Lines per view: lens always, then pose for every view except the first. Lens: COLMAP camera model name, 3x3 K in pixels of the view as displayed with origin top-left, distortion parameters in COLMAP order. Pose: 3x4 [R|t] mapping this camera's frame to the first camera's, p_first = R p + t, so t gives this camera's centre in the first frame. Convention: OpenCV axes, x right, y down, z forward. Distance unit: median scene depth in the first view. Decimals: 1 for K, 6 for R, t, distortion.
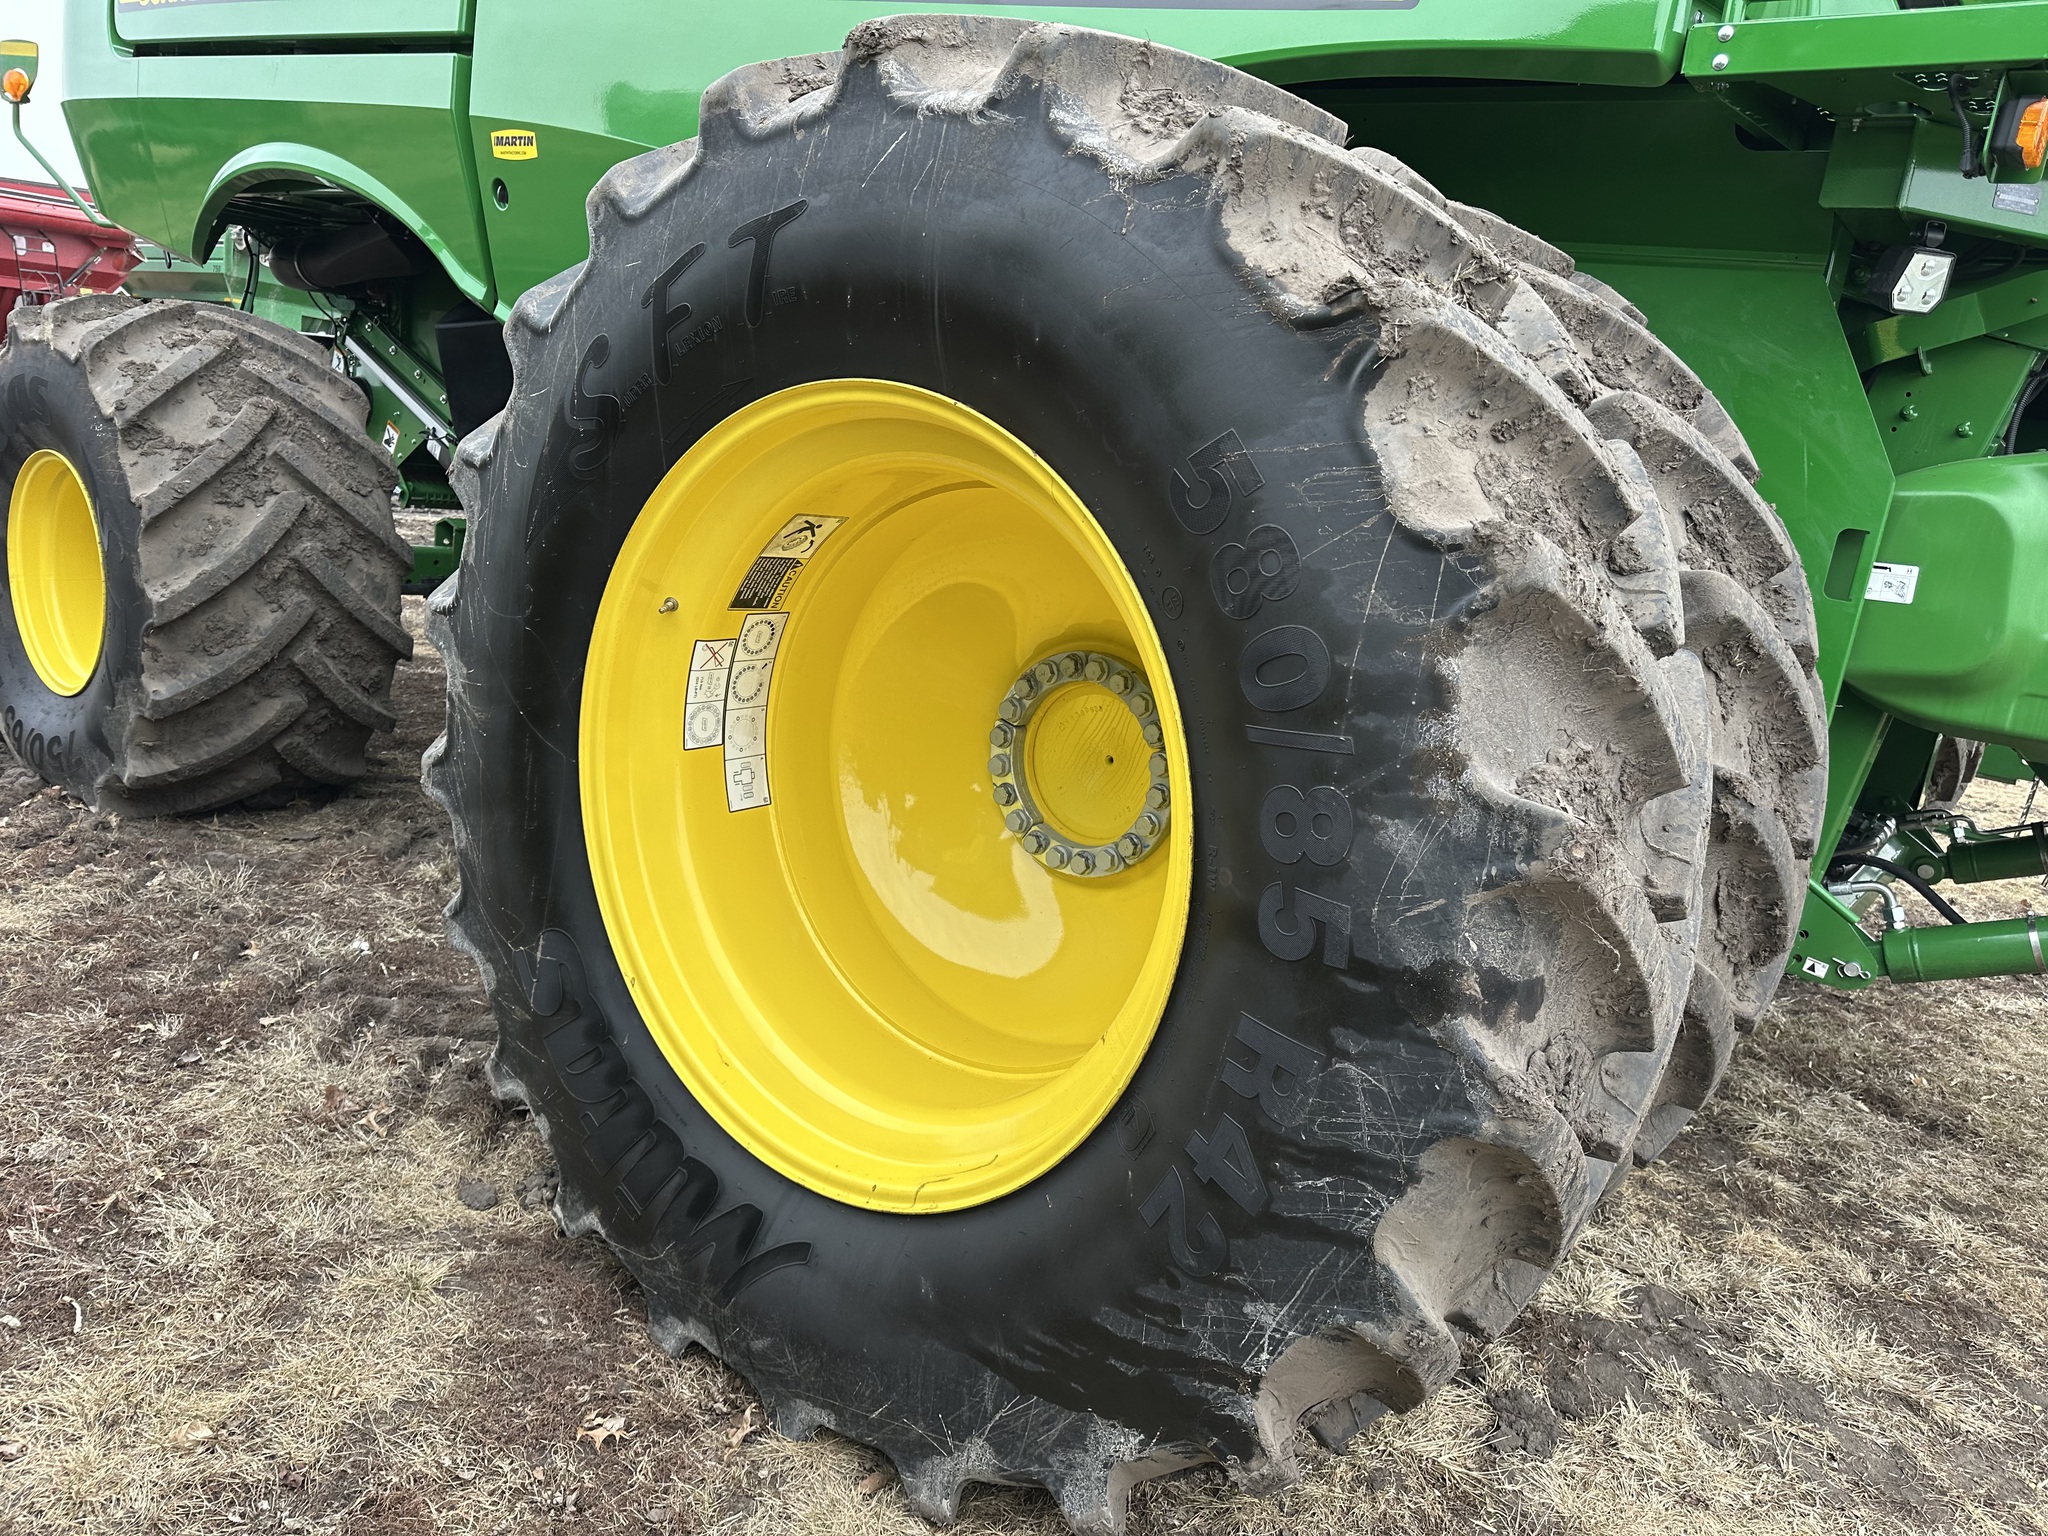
lens RADIAL K [[1405.0, 0, 1117.9], [0, 1405.0, 763.9], [0, 0, 1]] dist [0.111161, -0.143816]
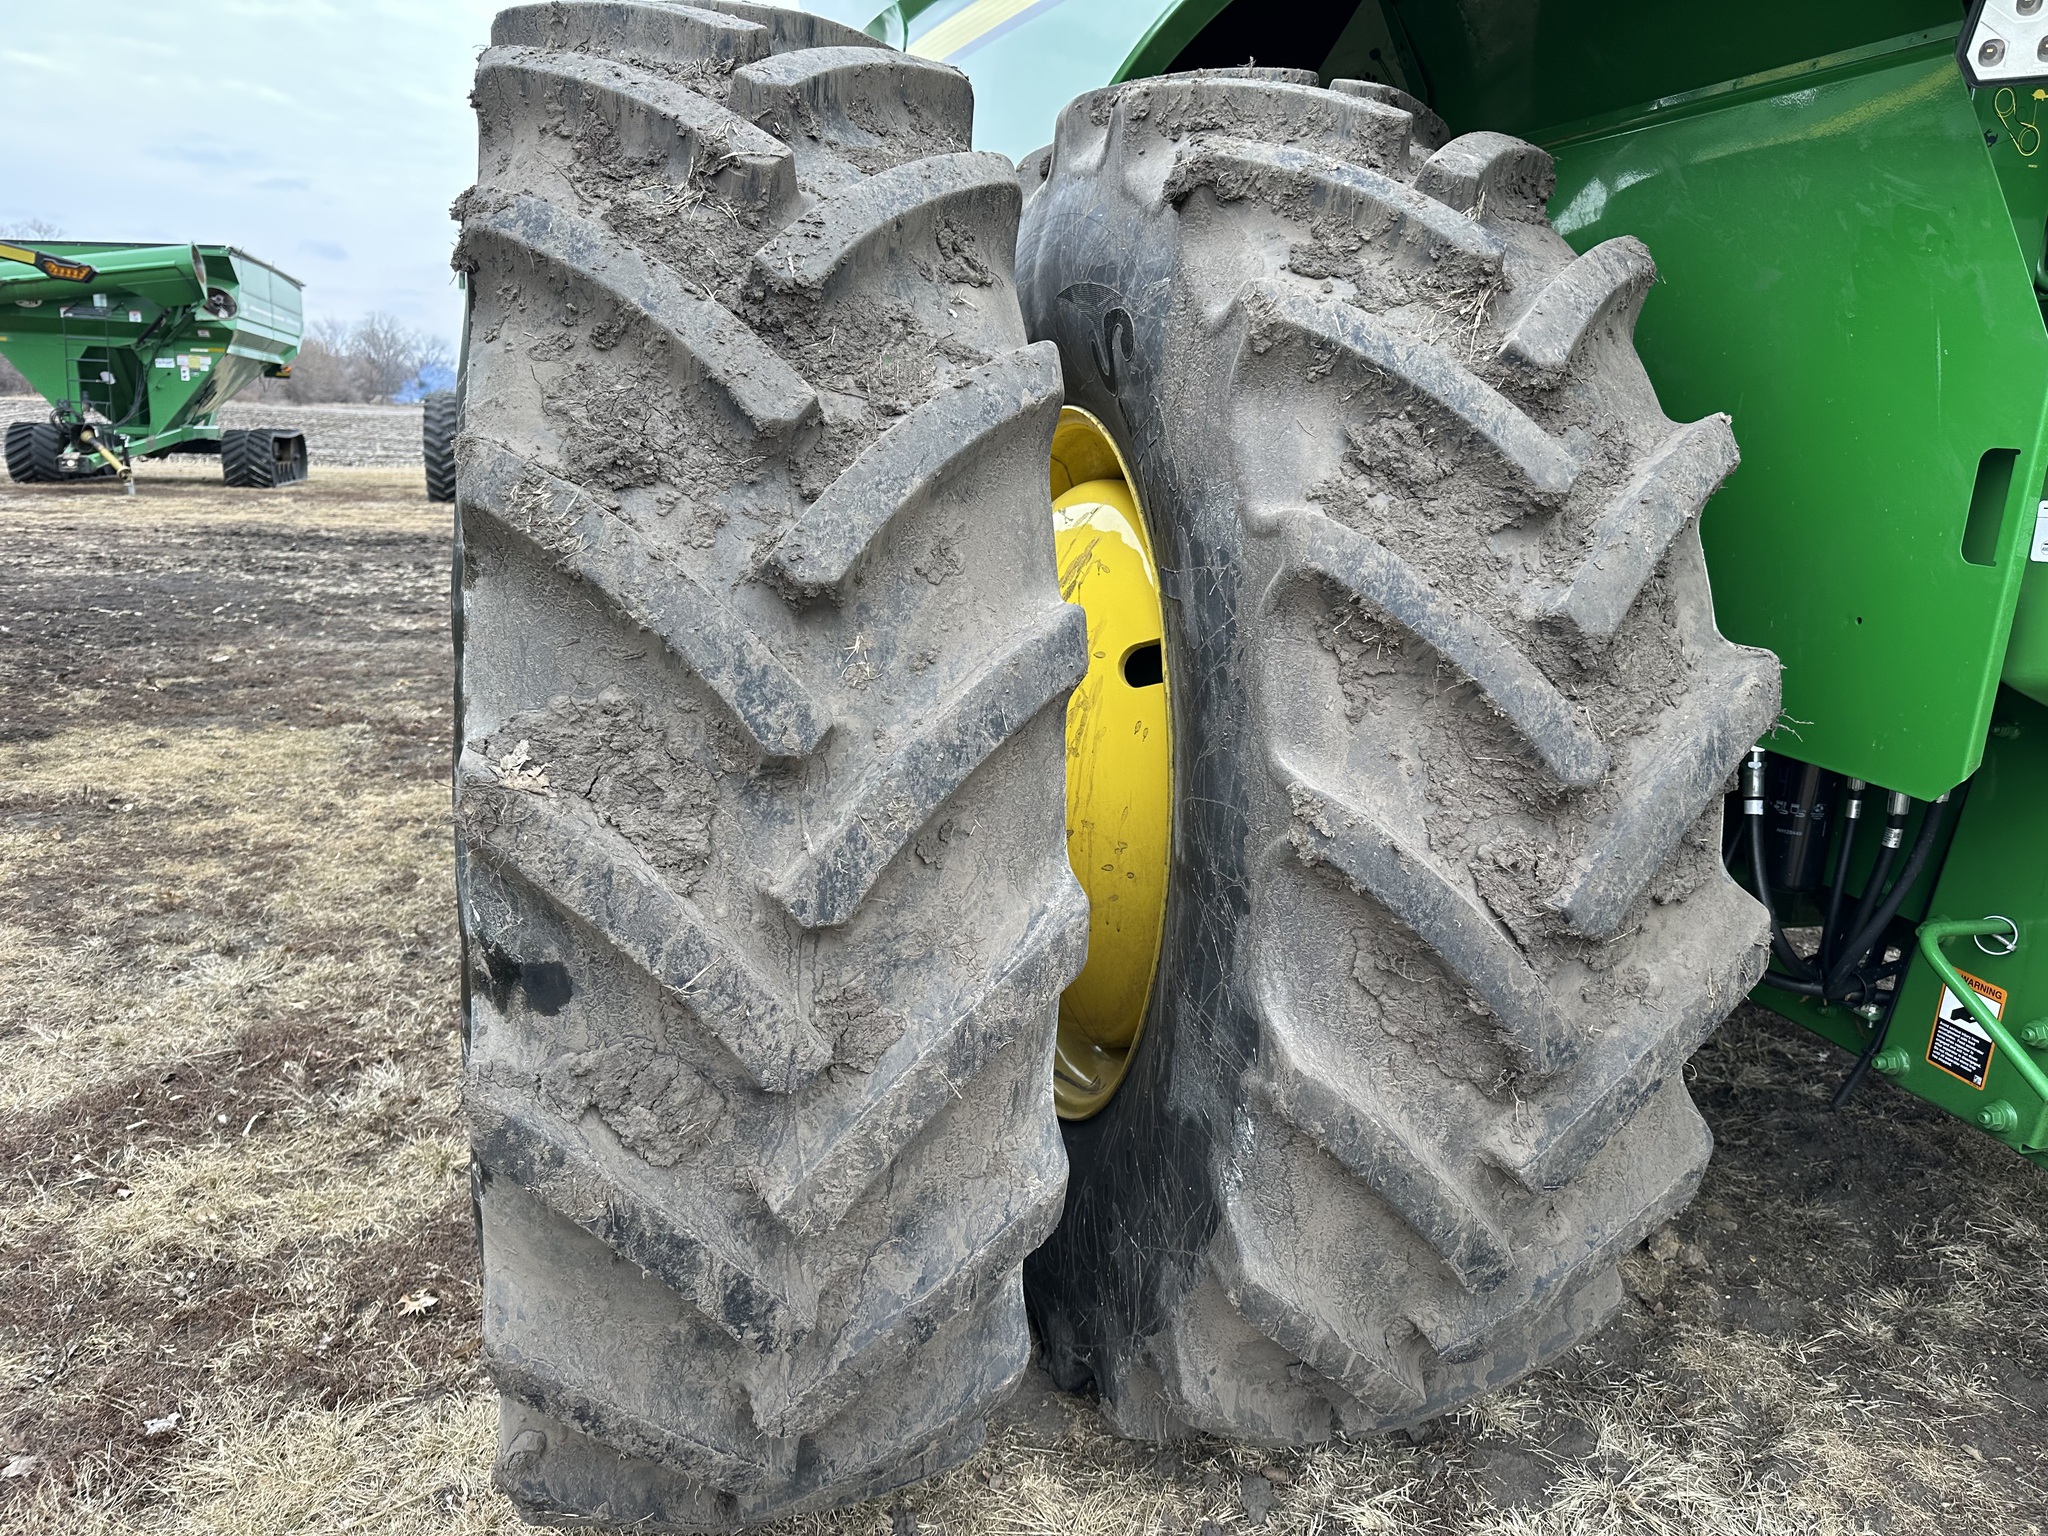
lens RADIAL K [[1431.1, 0, 1041.8], [0, 1431.1, 762.2], [0, 0, 1]] dist [0.142873, -0.170024]
pose [[0.791131, 0.043195, -0.610120, 1.007943], [-0.073753, 0.996962, -0.025052, 0.028185], [0.607184, 0.064817, 0.791913, 0.452947]]
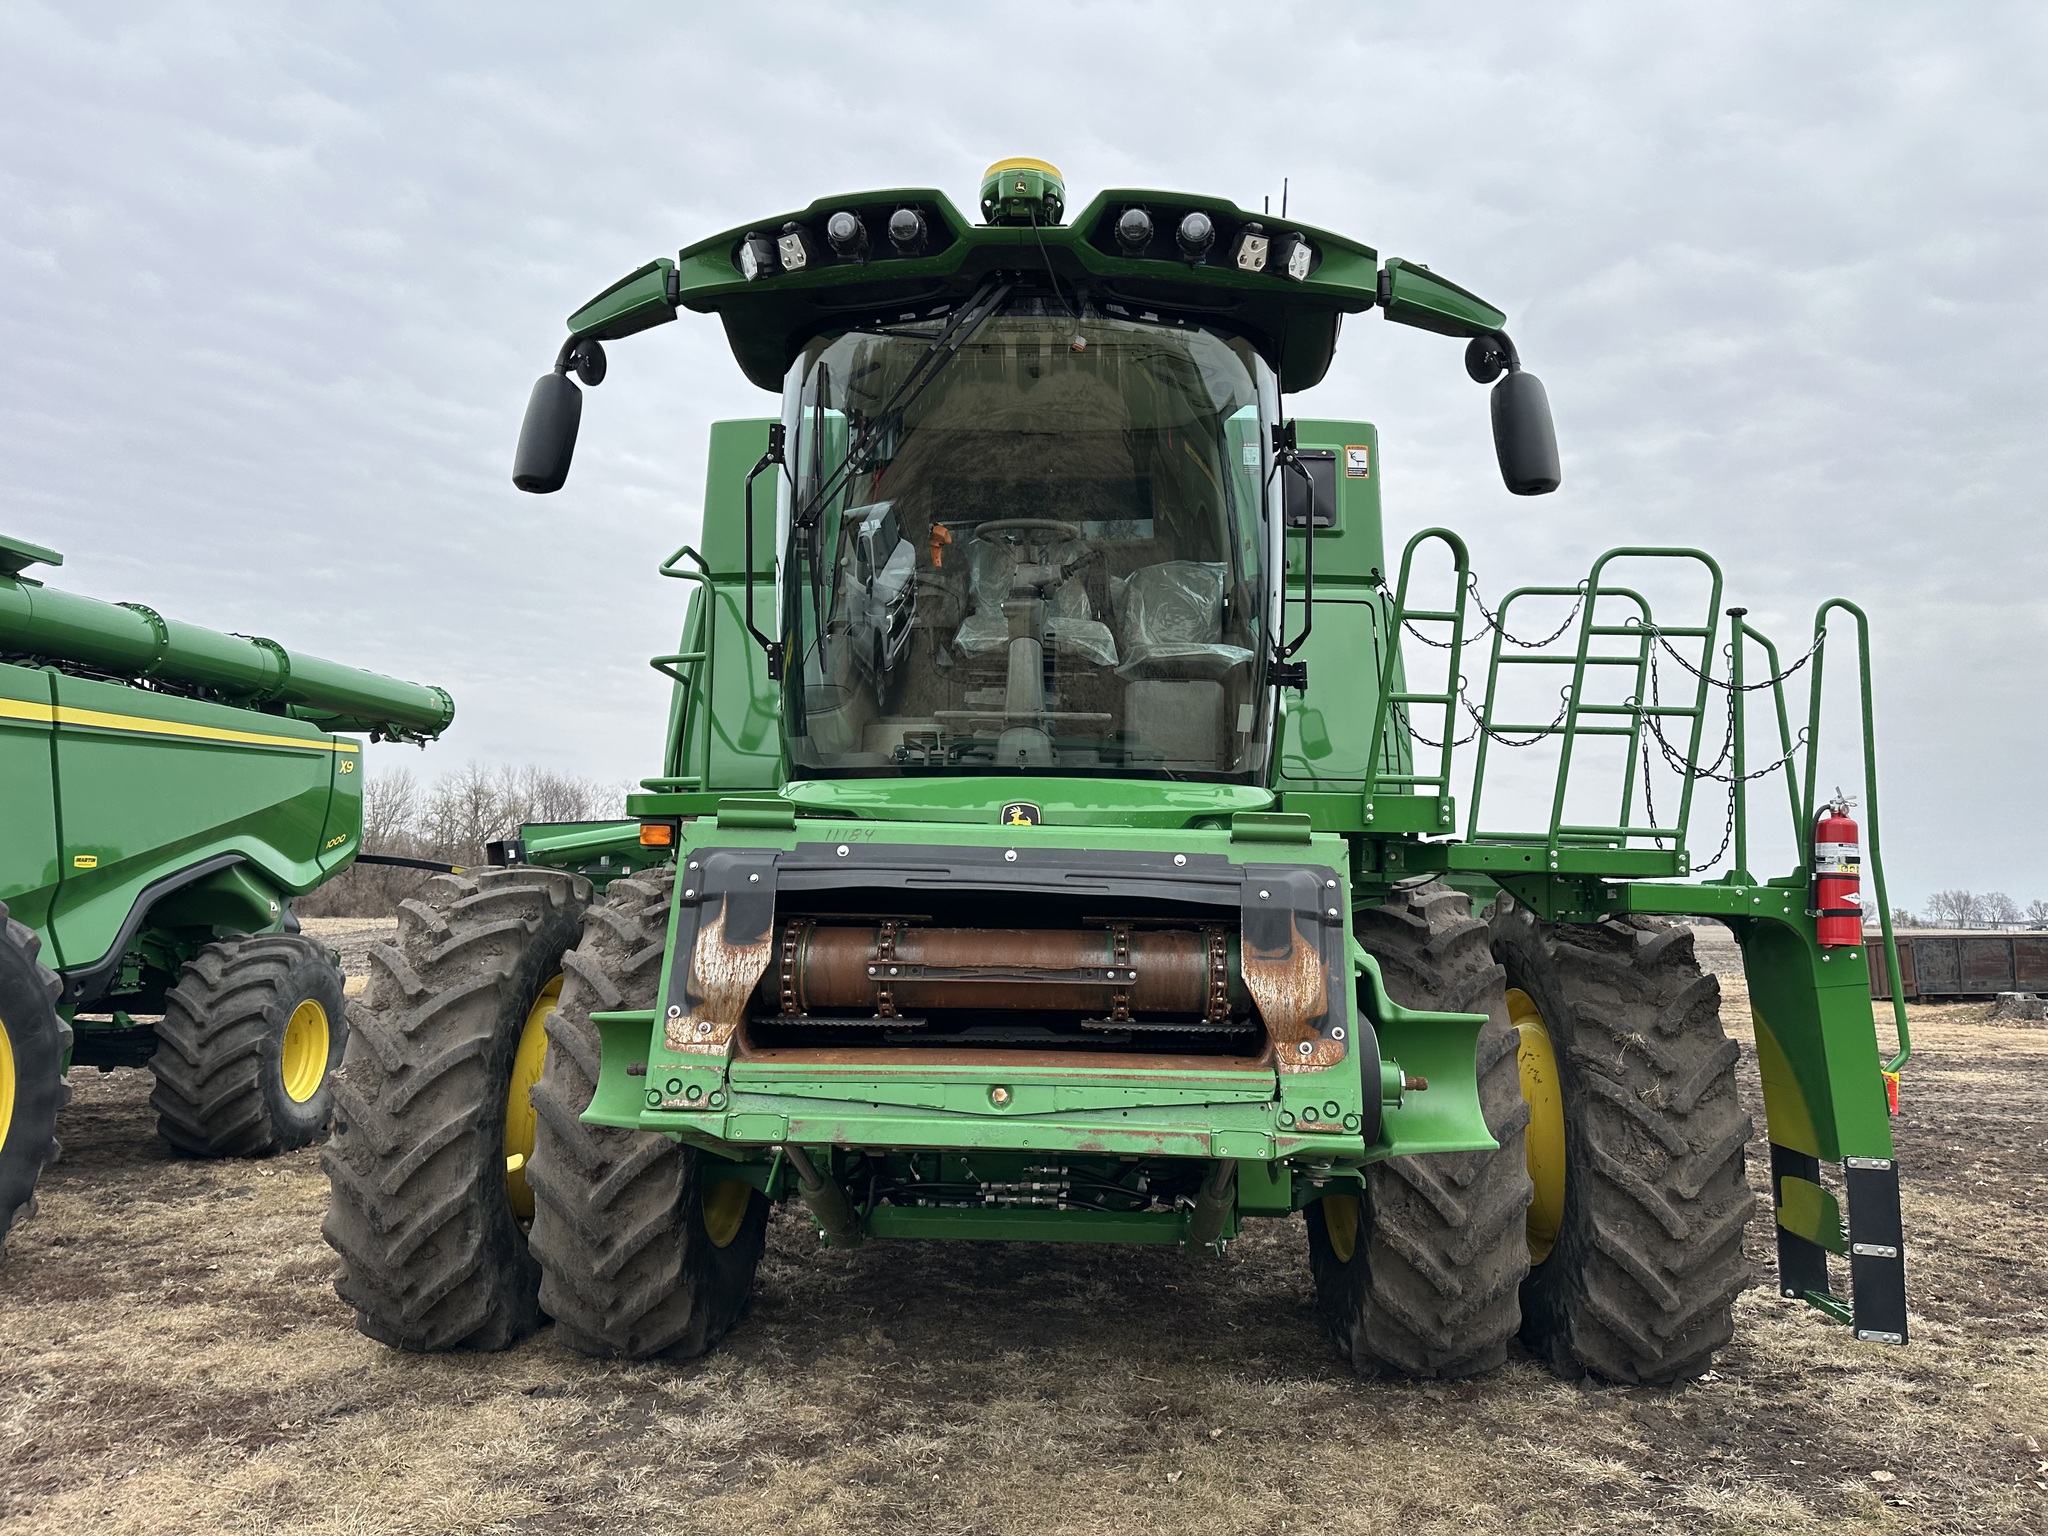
lens RADIAL K [[1405.0, 0, 1117.9], [0, 1405.0, 763.9], [0, 0, 1]] dist [0.111161, -0.143816]
pose [[0.581548, -0.206744, -0.786803, 4.346013], [-0.110329, 0.938189, -0.328070, 0.263671], [0.805996, 0.277595, 0.522792, 0.393324]]
